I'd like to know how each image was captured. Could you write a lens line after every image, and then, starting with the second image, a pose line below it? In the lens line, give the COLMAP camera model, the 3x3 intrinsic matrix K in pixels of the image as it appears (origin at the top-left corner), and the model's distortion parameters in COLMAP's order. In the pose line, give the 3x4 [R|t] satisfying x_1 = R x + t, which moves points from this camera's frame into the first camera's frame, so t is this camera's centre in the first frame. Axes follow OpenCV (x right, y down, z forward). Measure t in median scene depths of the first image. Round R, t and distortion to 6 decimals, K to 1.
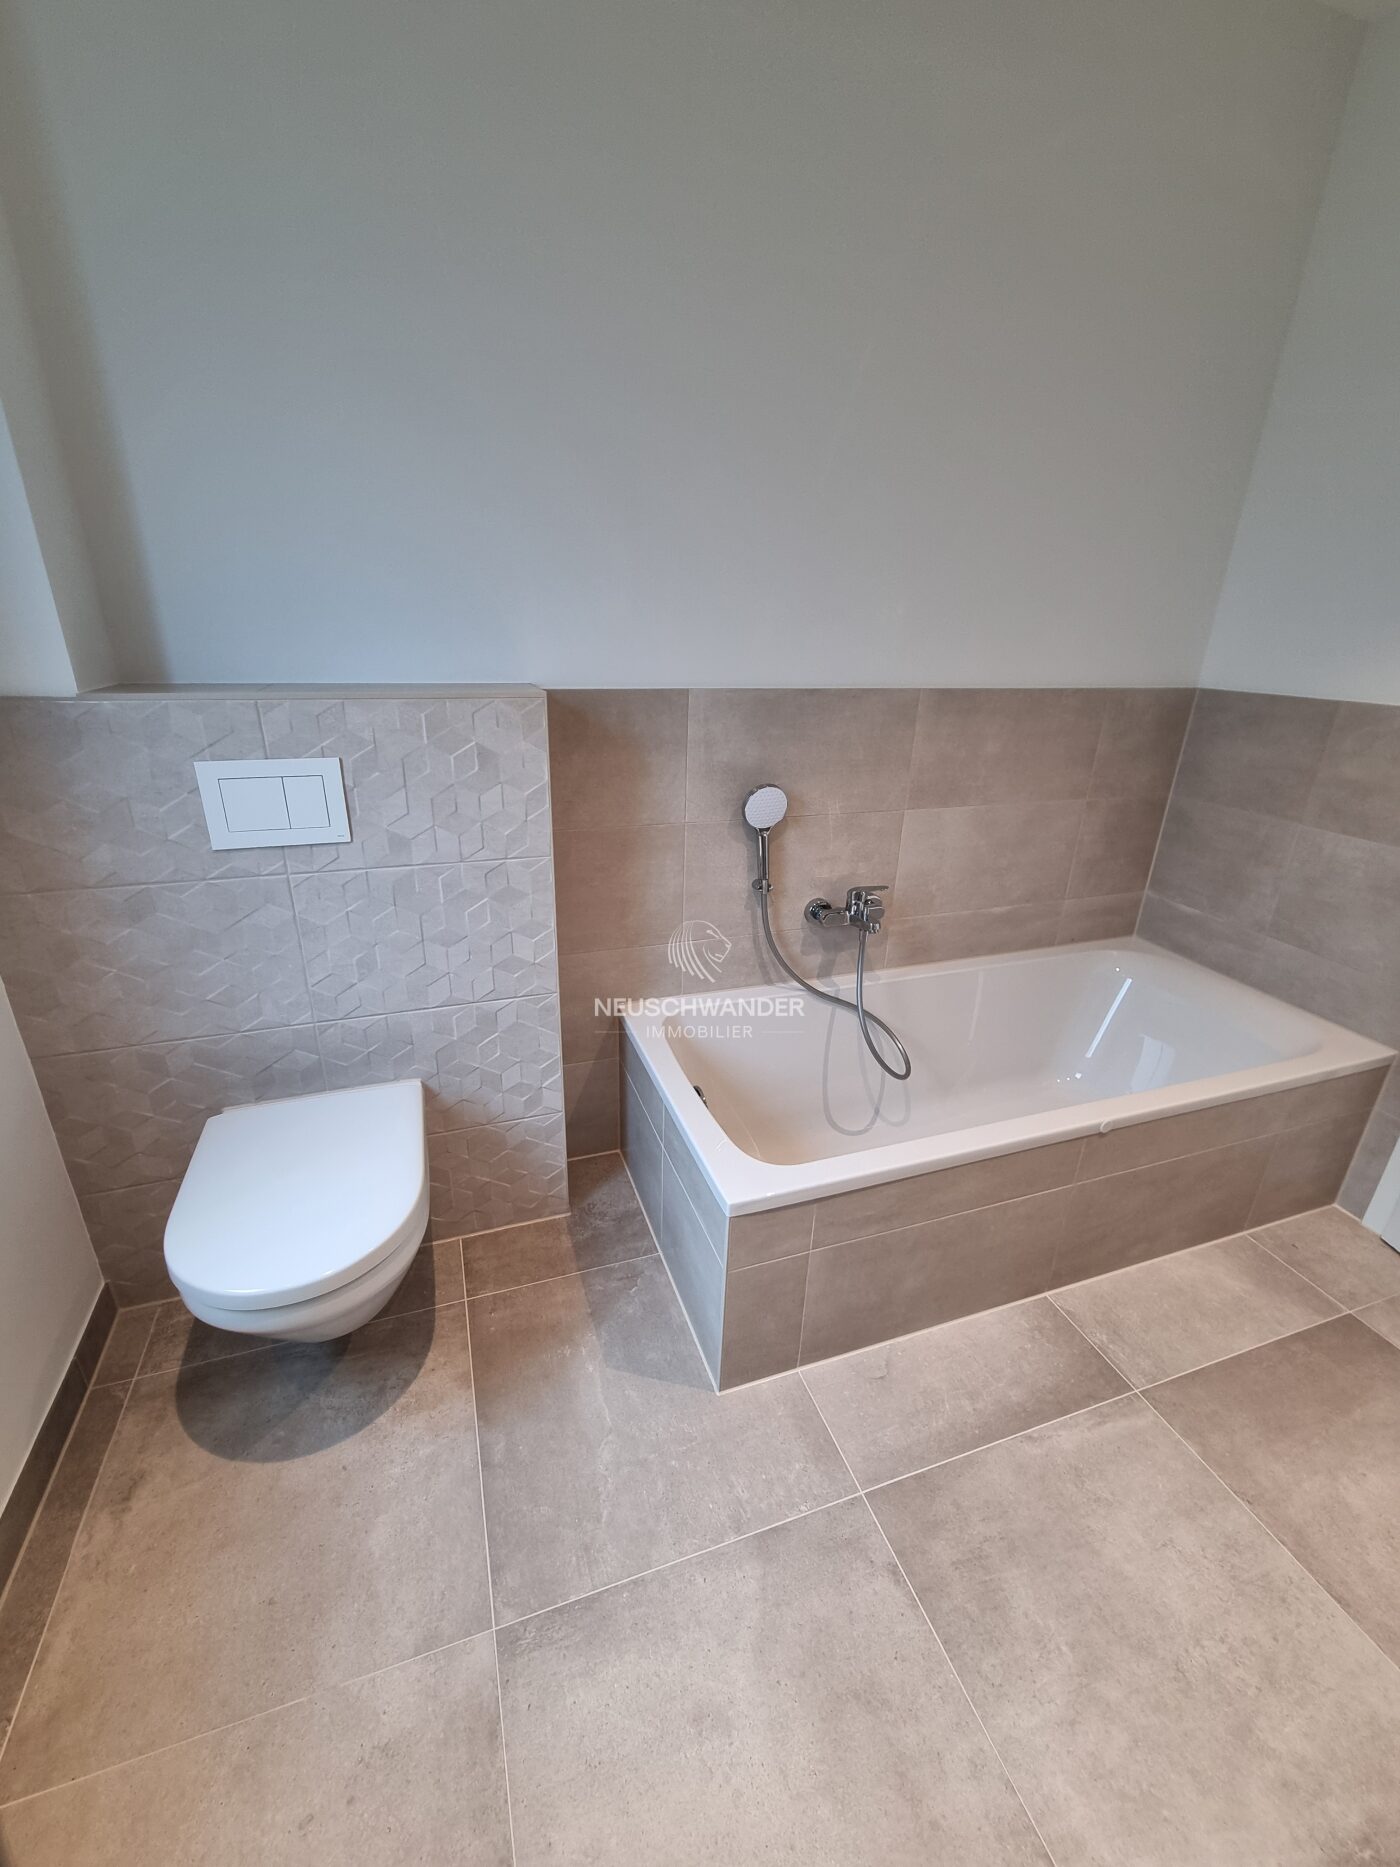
lens RADIAL K [[759.5, 0, 693.6], [0, 759.5, 931.3], [0, 0, 1]] dist [-0.003330, -0.001456]
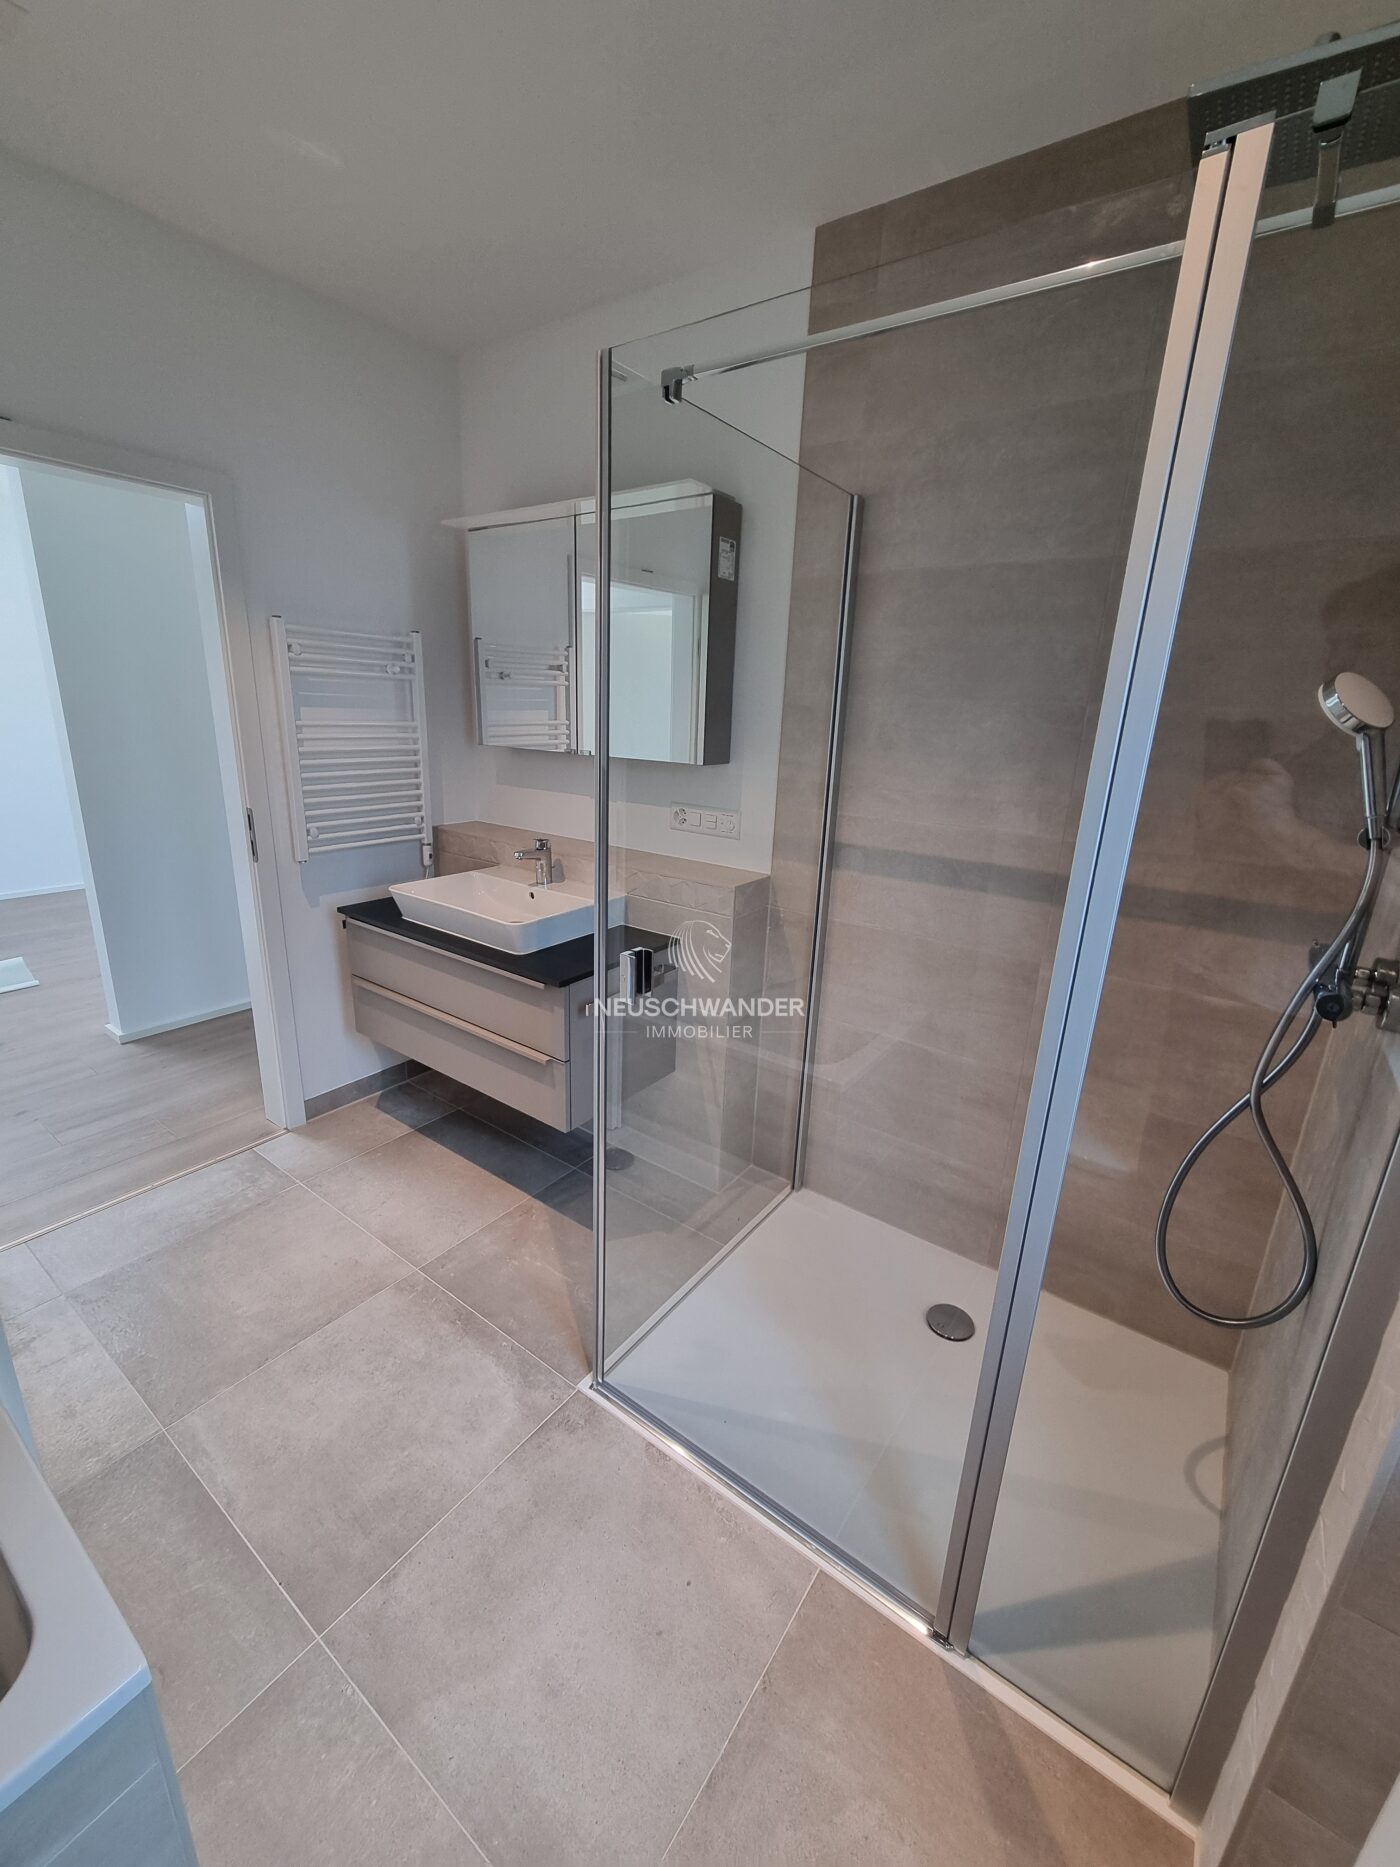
lens RADIAL K [[759.5, 0, 688.8], [0, 759.5, 931.8], [0, 0, 1]] dist [-0.003330, -0.001456]
pose [[-0.569858, -0.278797, 0.773003, -0.607143], [0.255437, 0.833987, 0.489100, -0.407612], [-0.781034, 0.476171, -0.404039, 0.657761]]
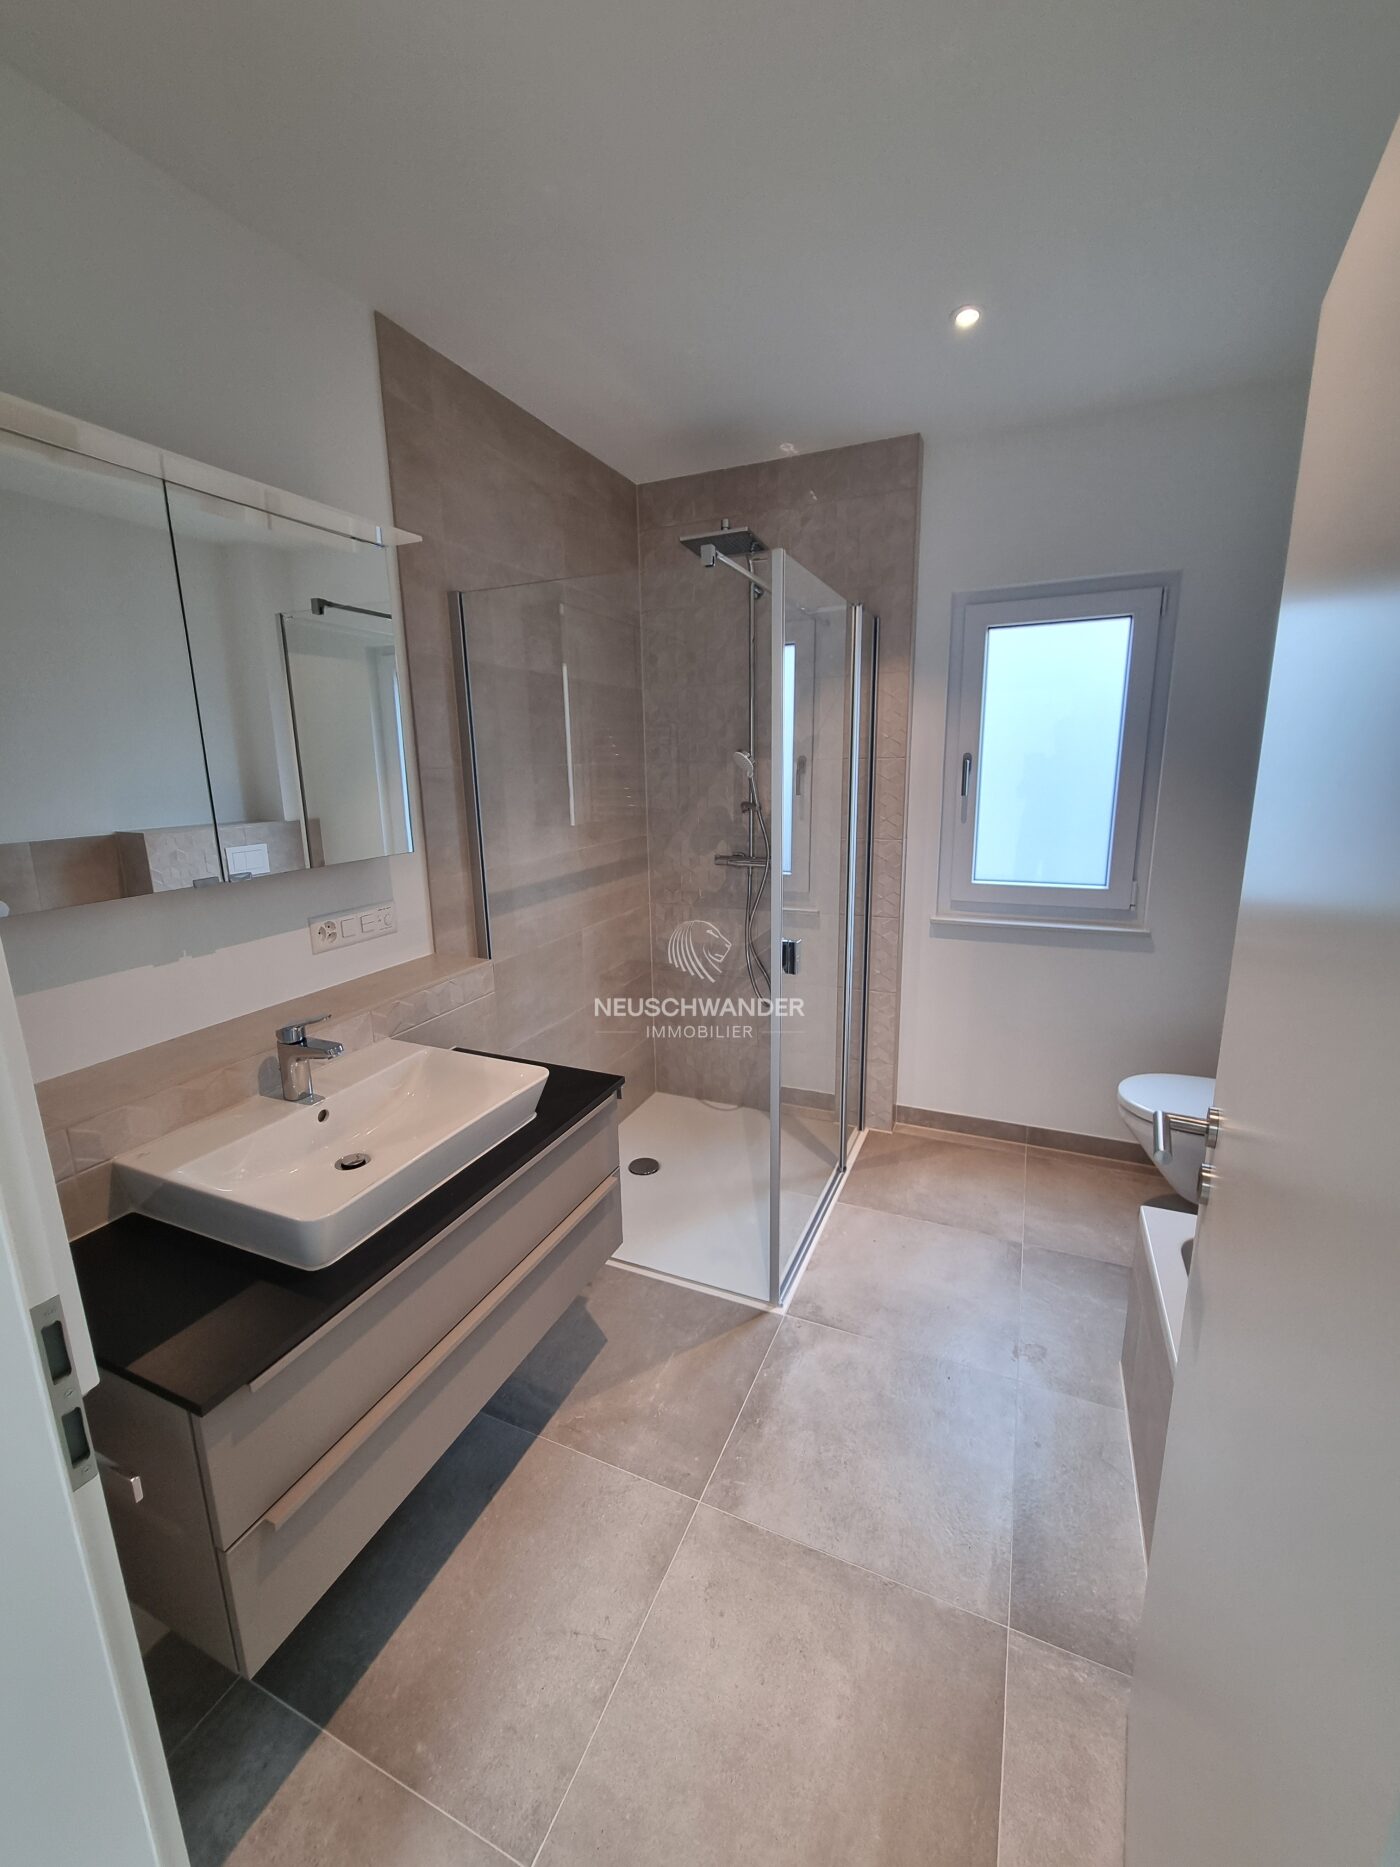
lens RADIAL K [[759.5, 0, 690.9], [0, 759.5, 929.3], [0, 0, 1]] dist [-0.003330, -0.001456]
pose [[-0.680550, 0.146482, -0.717910, 1.780477], [-0.269303, 0.861223, 0.431012, -0.542716], [0.681416, 0.486661, -0.546657, 1.055009]]
